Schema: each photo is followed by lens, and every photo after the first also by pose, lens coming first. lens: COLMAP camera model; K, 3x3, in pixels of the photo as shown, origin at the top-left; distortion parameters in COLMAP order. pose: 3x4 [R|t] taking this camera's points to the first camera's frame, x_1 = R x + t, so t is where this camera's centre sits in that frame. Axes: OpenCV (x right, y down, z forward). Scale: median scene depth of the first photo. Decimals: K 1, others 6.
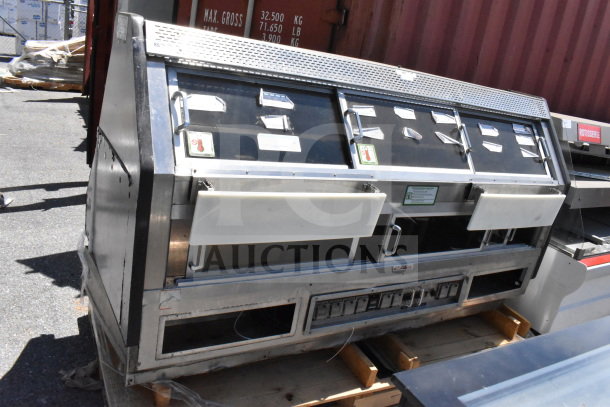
lens RADIAL K [[471.5, 0, 305.0], [0, 471.5, 203.5], [0, 0, 1]] dist [-0.088892, 0.009331]
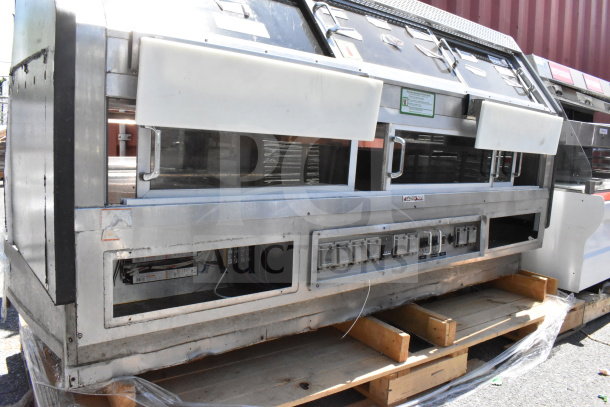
lens RADIAL K [[471.5, 0, 305.0], [0, 471.5, 203.5], [0, 0, 1]] dist [-0.088892, 0.009331]
pose [[0.981903, -0.153364, 0.111110, -0.065516], [0.170516, 0.971214, -0.166337, 0.245832], [-0.082401, 0.182273, 0.979789, 0.222950]]
